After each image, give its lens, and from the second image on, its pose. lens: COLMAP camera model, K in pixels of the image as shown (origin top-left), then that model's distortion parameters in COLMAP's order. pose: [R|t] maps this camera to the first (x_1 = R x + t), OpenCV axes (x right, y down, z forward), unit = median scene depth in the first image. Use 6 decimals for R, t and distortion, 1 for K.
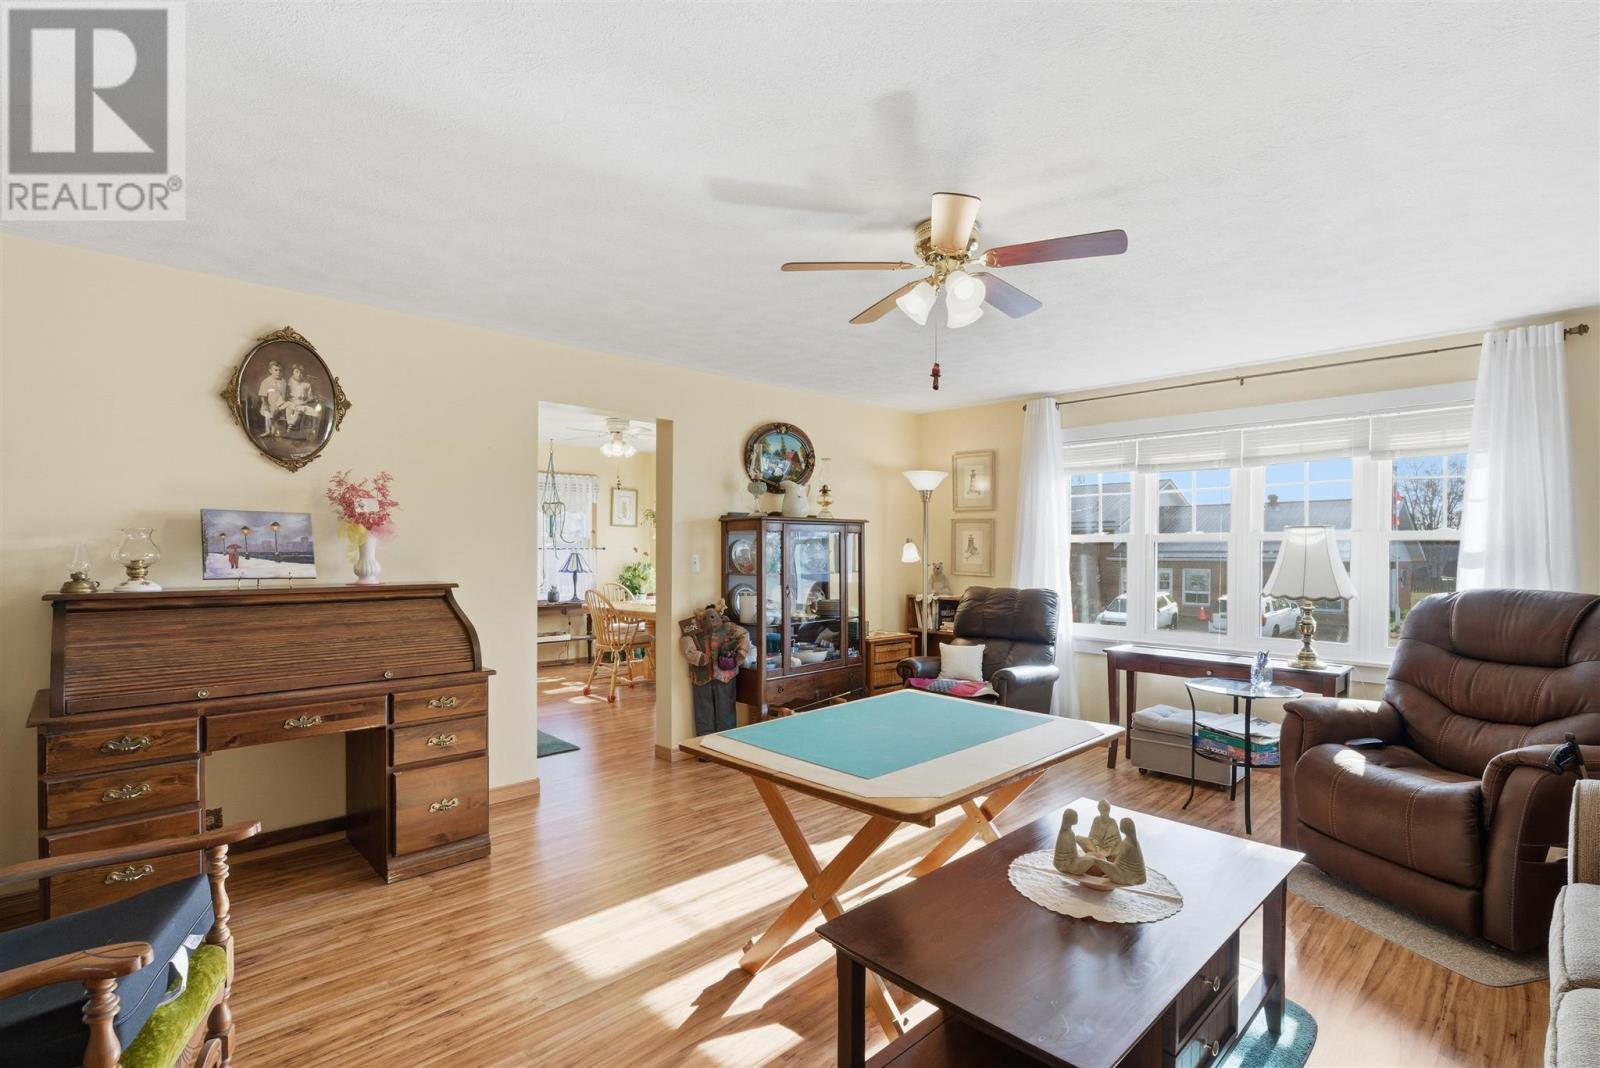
lens RADIAL K [[739.6, 0, 785.4], [0, 739.6, 556.7], [0, 0, 1]] dist [-0.006471, -0.000379]
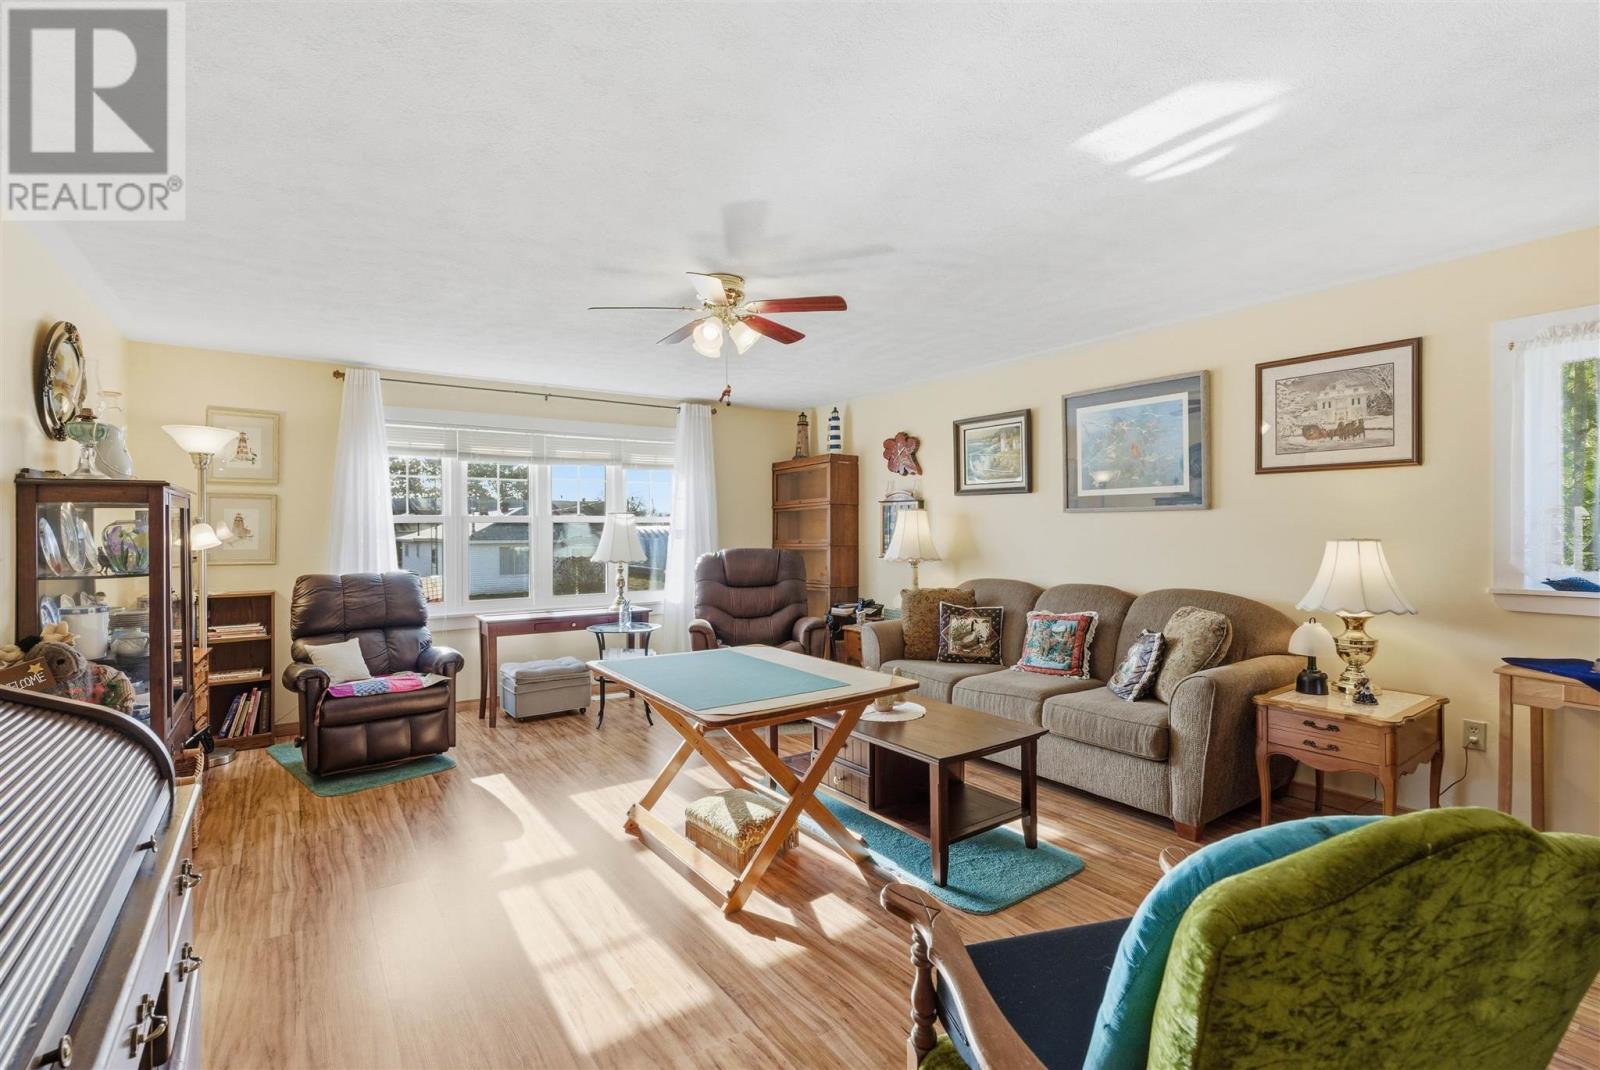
lens RADIAL K [[739.6, 0, 805.1], [0, 739.6, 525.1], [0, 0, 1]] dist [-0.006471, -0.000379]
pose [[0.138611, 0.000138, 0.990347, -0.648701], [0.018225, 0.999830, -0.002690, -0.006017], [-0.990179, 0.018422, 0.138585, 0.420749]]
